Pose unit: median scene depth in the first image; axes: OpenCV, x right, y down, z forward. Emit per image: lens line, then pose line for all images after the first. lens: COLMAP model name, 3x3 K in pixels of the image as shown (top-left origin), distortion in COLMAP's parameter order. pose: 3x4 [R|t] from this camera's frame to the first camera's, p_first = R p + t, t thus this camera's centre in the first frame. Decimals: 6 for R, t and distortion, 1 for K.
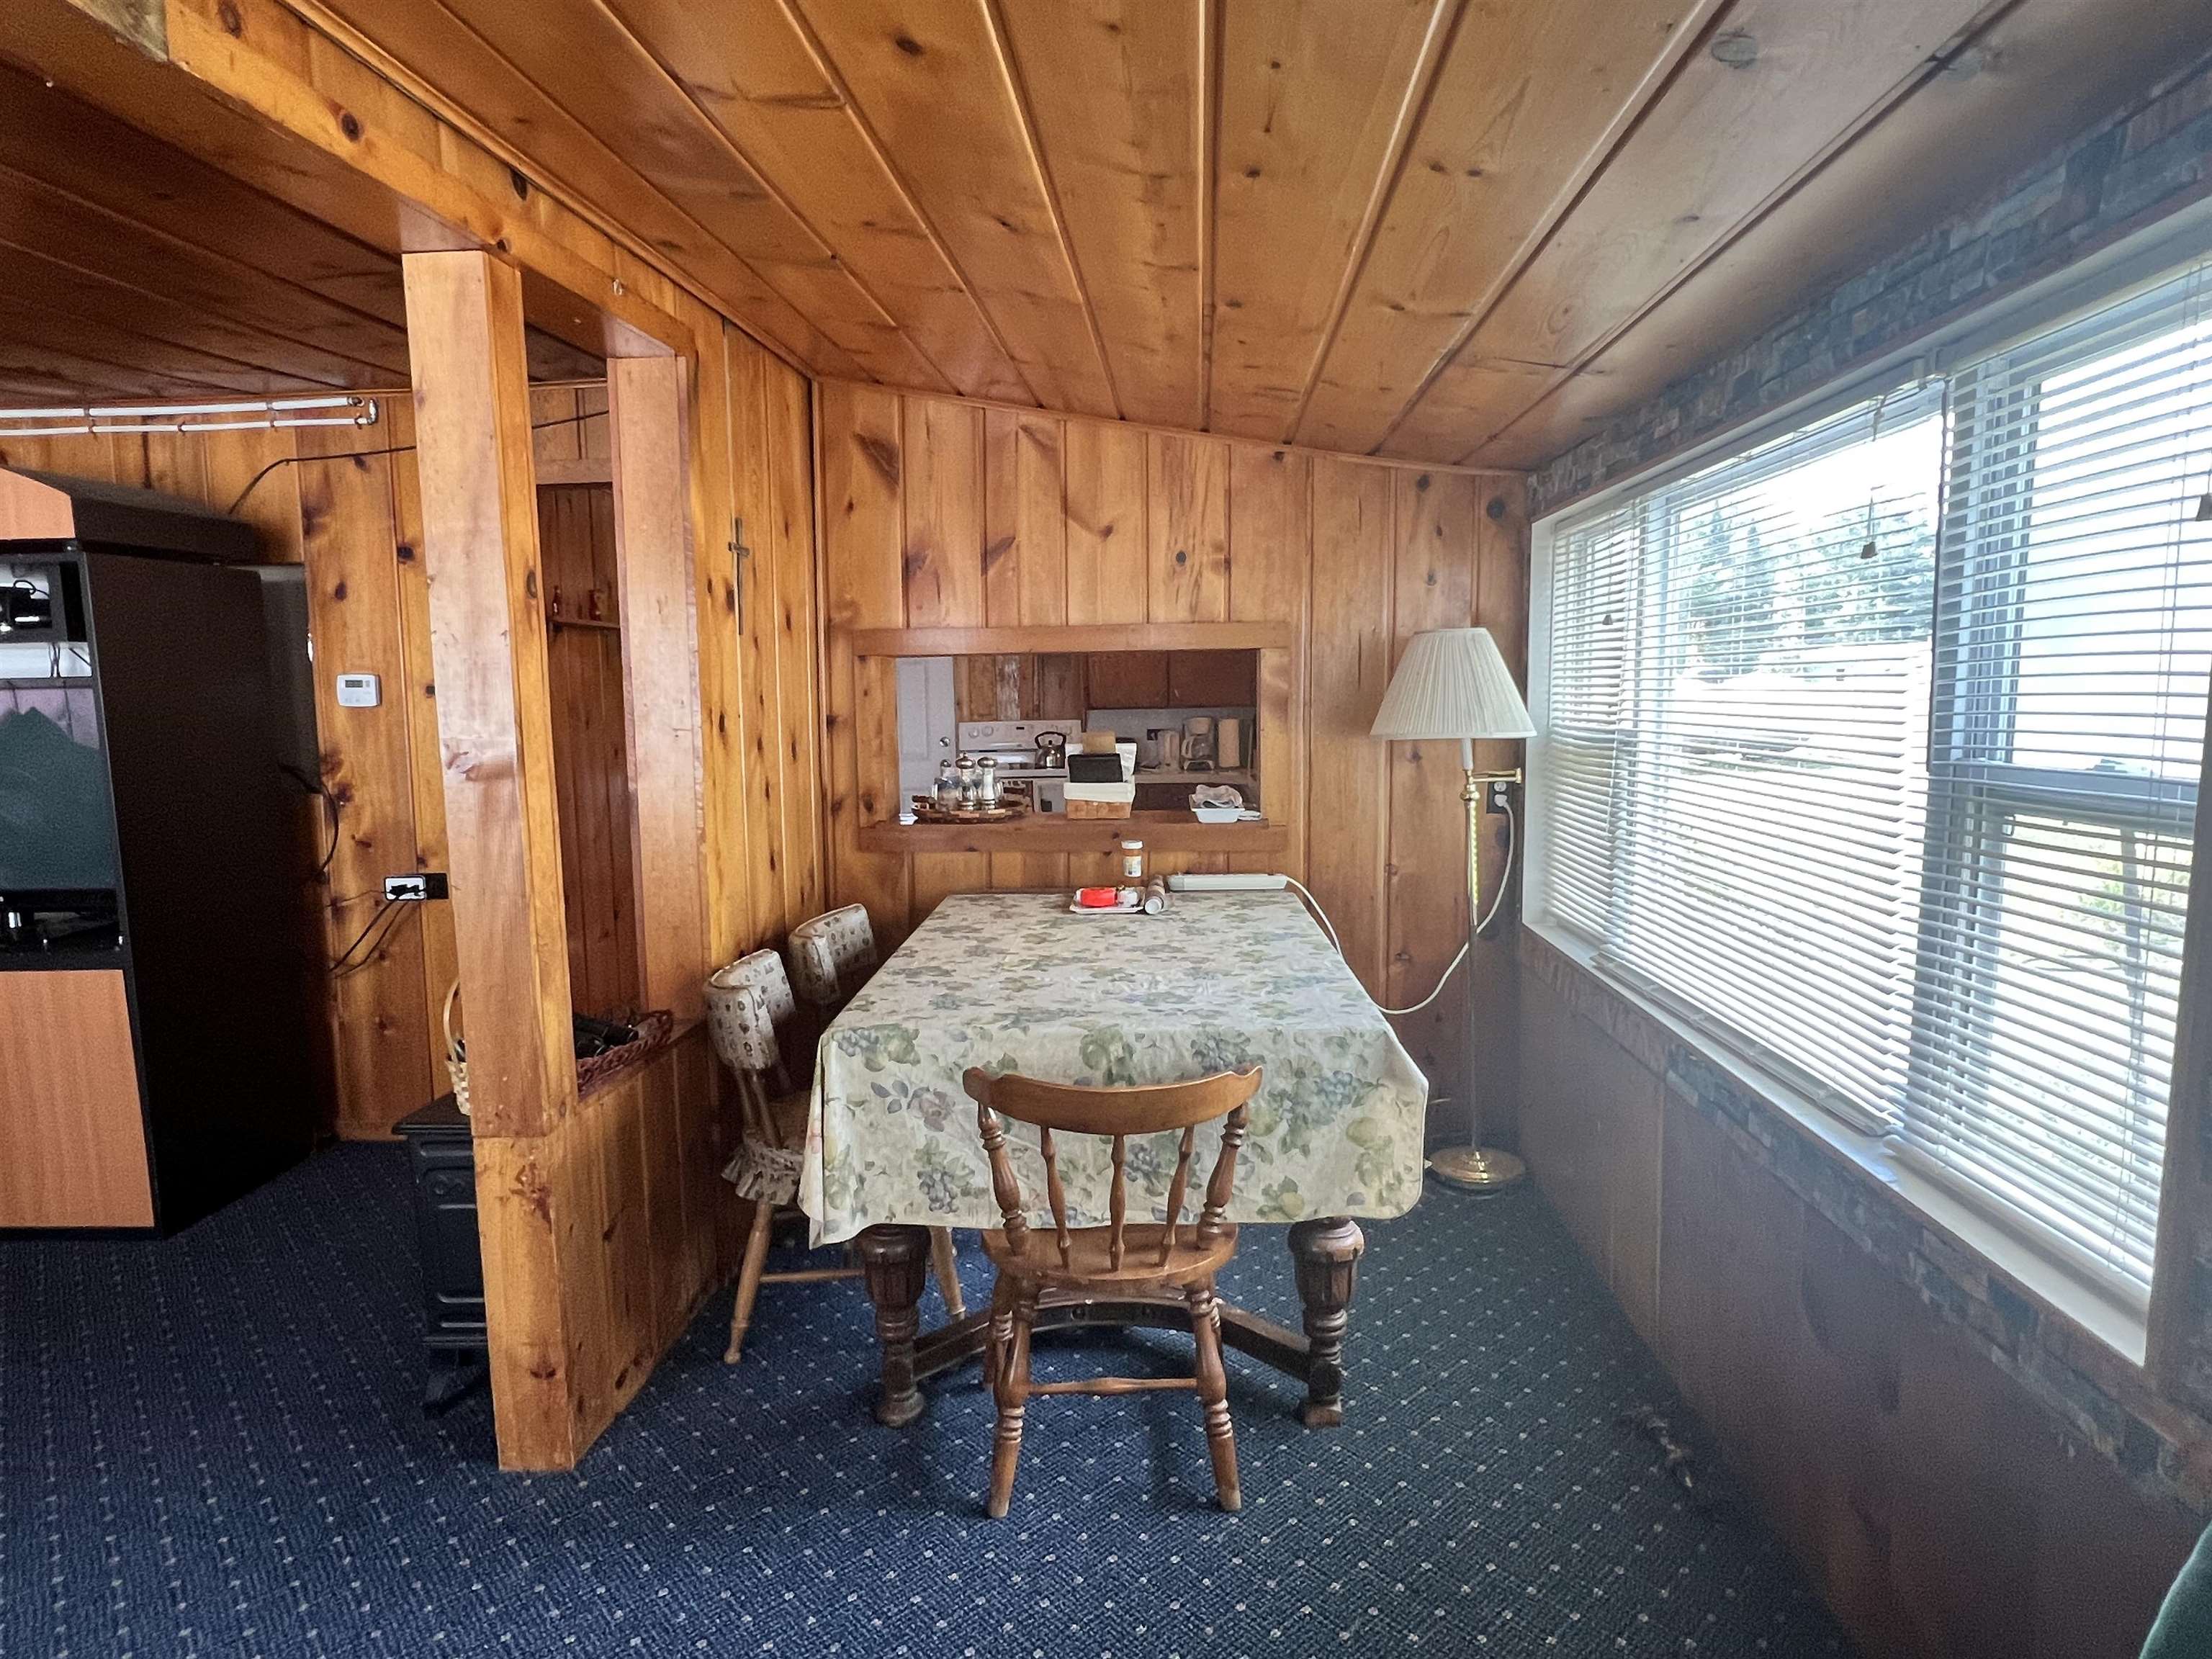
lens RADIAL K [[1292.4, 0, 1106.6], [0, 1292.4, 834.1], [0, 0, 1]] dist [-0.000116, 0.000220]
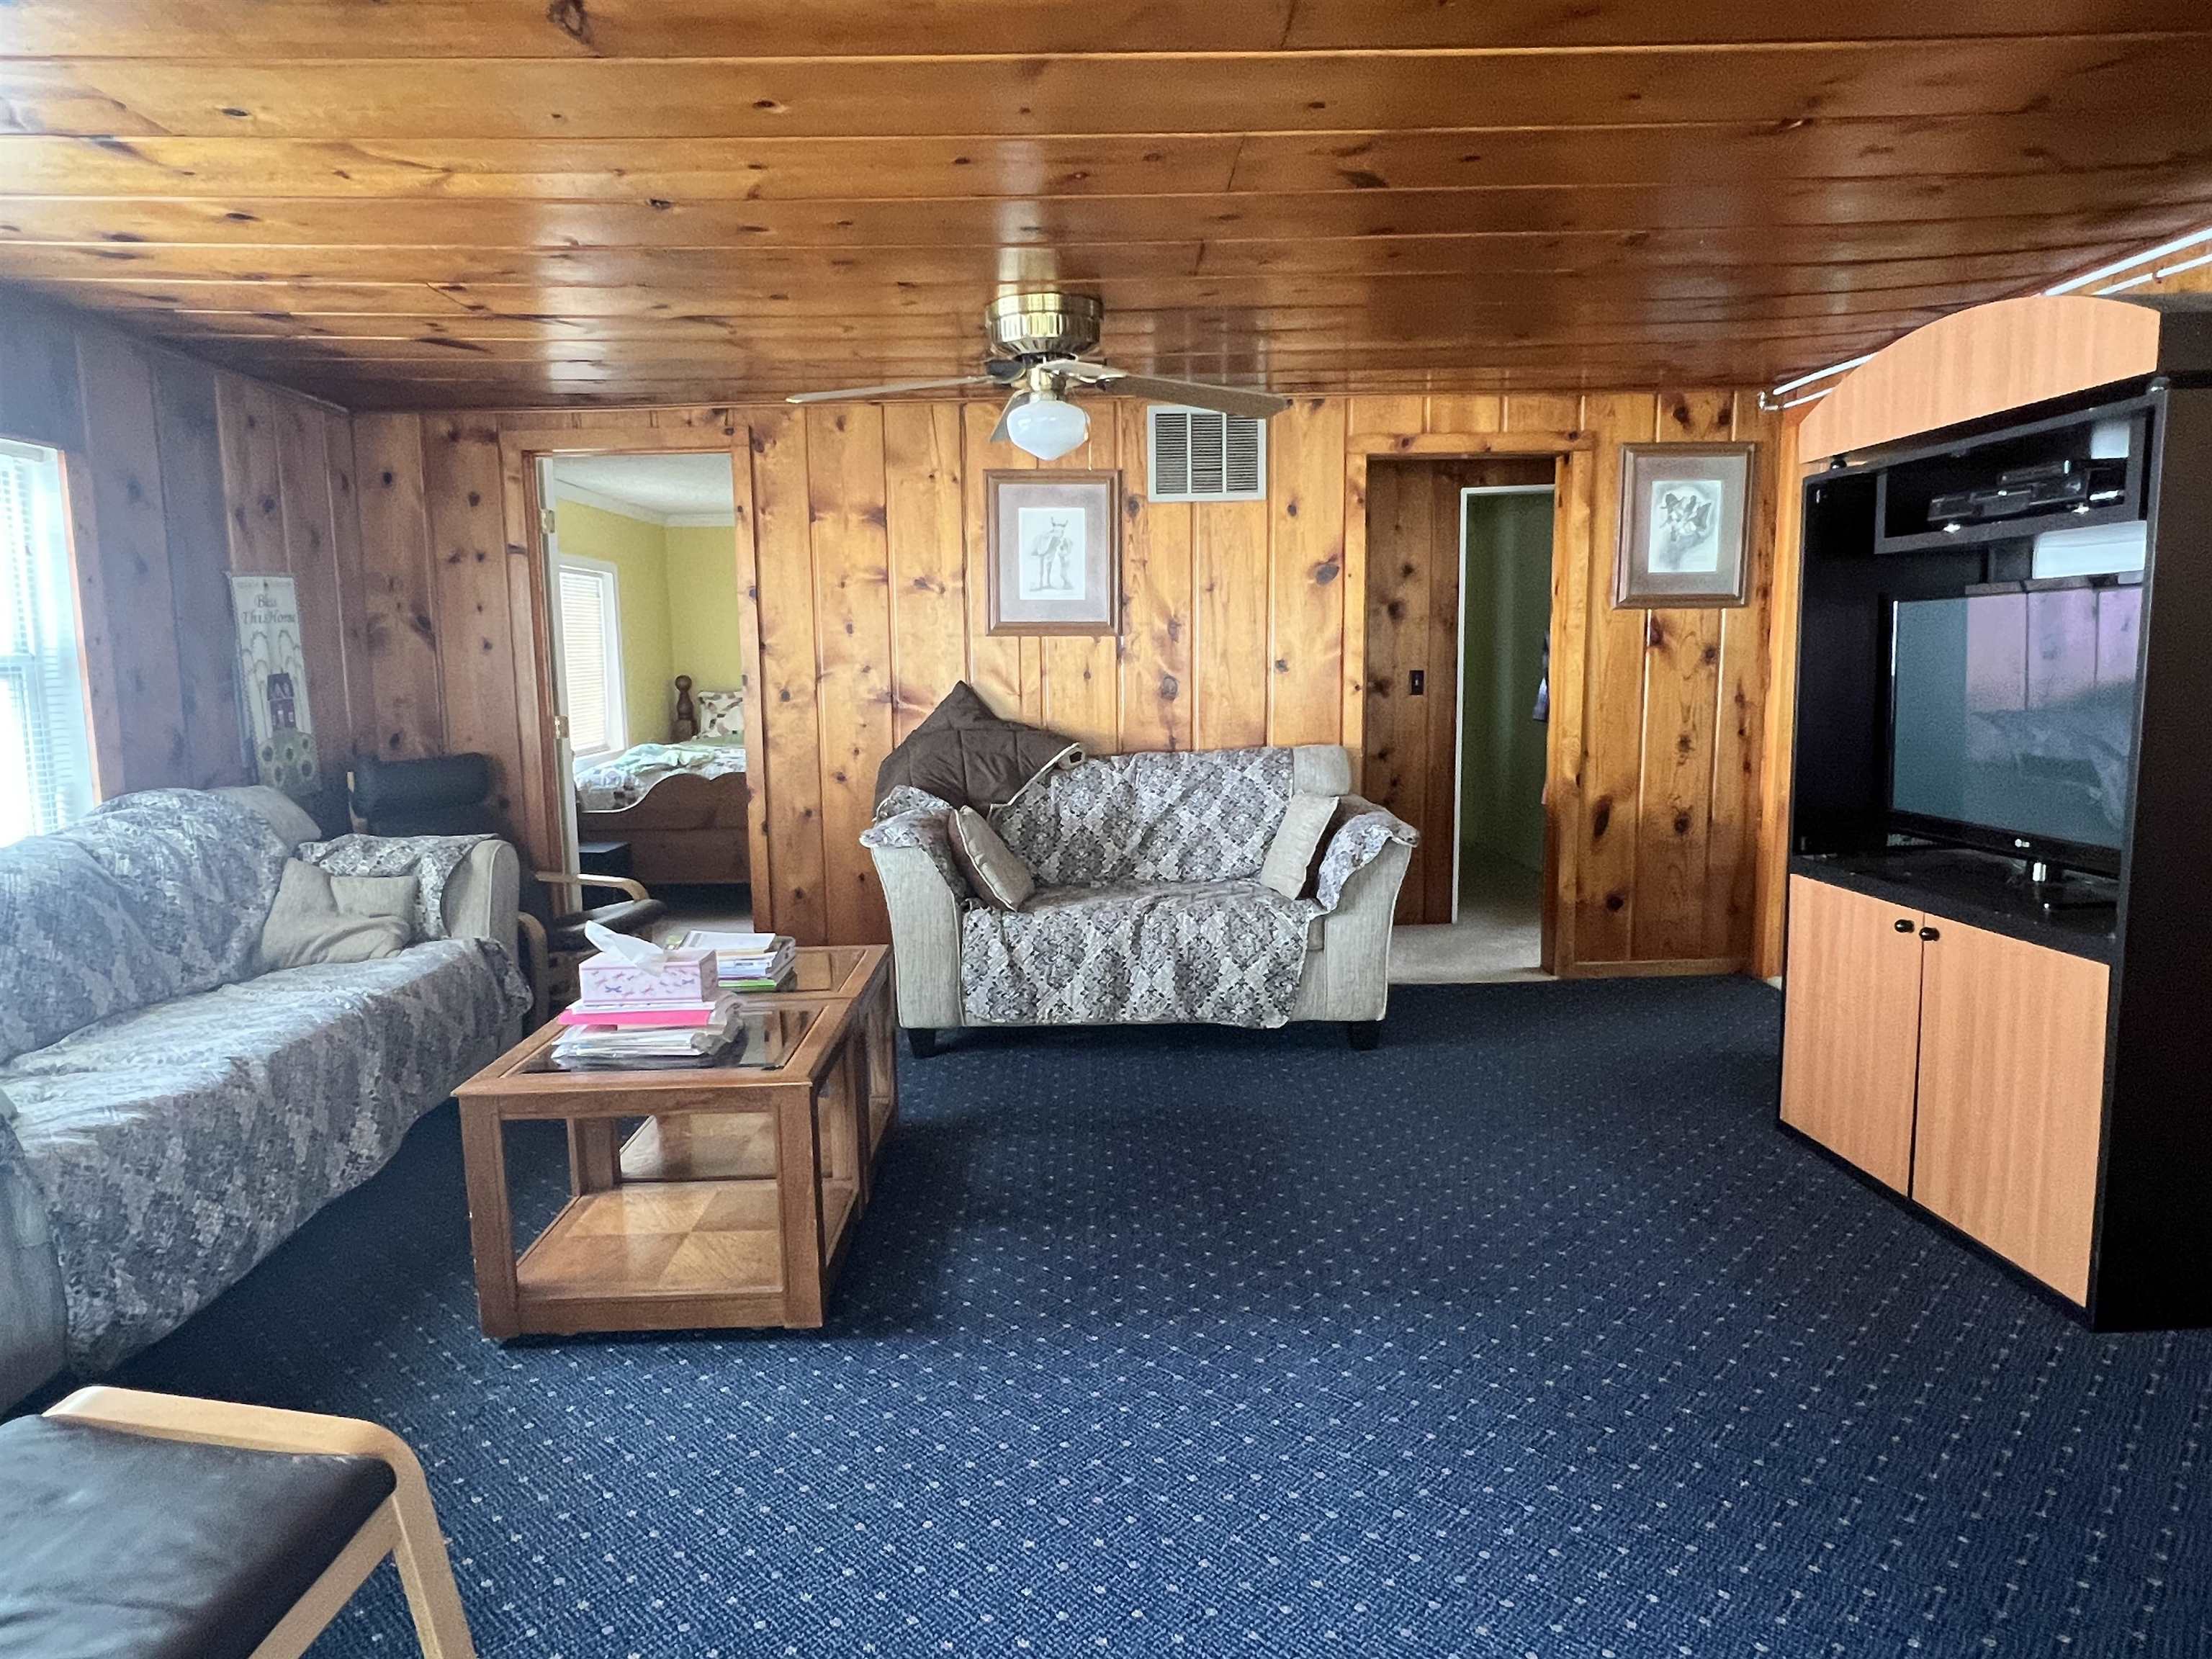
lens RADIAL K [[1292.4, 0, 1102.9], [0, 1292.4, 829.4], [0, 0, 1]] dist [-0.000116, 0.000220]
pose [[0.091720, 0.148626, -0.984631, -0.094776], [-0.105714, 0.984664, 0.138784, -0.012980], [0.990158, 0.091361, 0.106025, 0.337447]]
